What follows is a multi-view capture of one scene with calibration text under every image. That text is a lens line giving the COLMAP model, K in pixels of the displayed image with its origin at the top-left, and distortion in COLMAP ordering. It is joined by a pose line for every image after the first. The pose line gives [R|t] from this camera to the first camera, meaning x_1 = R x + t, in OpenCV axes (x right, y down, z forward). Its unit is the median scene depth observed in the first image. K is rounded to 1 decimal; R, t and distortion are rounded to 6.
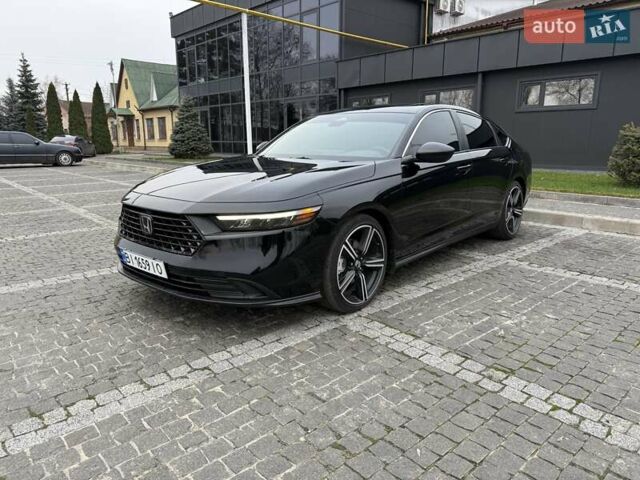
lens RADIAL K [[445.3, 0, 318.5], [0, 445.3, 224.1], [0, 0, 1]] dist [0.067964, -0.089983]
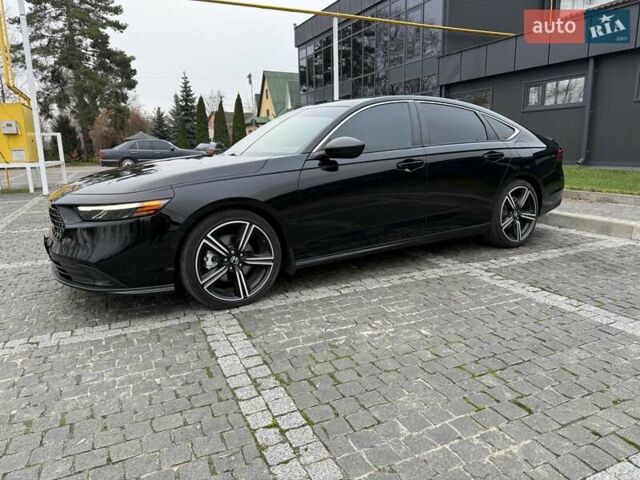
lens RADIAL K [[445.3, 0, 318.5], [0, 445.3, 224.1], [0, 0, 1]] dist [0.067964, -0.089983]
pose [[0.954722, 0.032556, -0.295711, 0.473281], [-0.034388, 0.999408, -0.000996, 0.003626], [0.295504, 0.011120, 0.955277, 0.093070]]
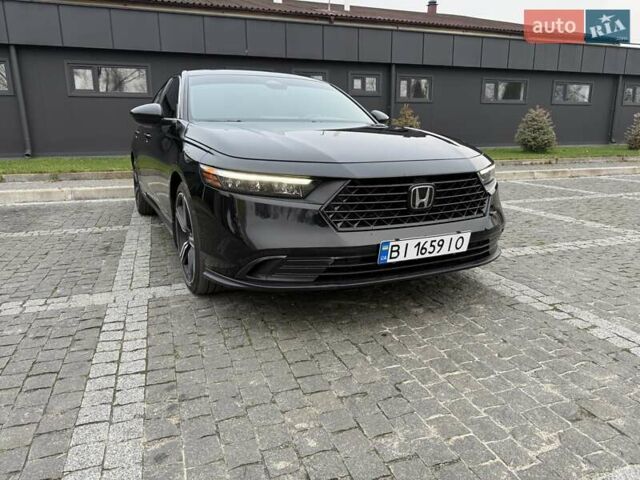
lens RADIAL K [[445.3, 0, 318.5], [0, 445.3, 224.1], [0, 0, 1]] dist [0.067964, -0.089983]
pose [[0.379953, -0.175609, 0.908183, -0.914763], [0.166040, 0.978815, 0.119801, -0.059896], [-0.909982, 0.105276, 0.401062, 0.685169]]
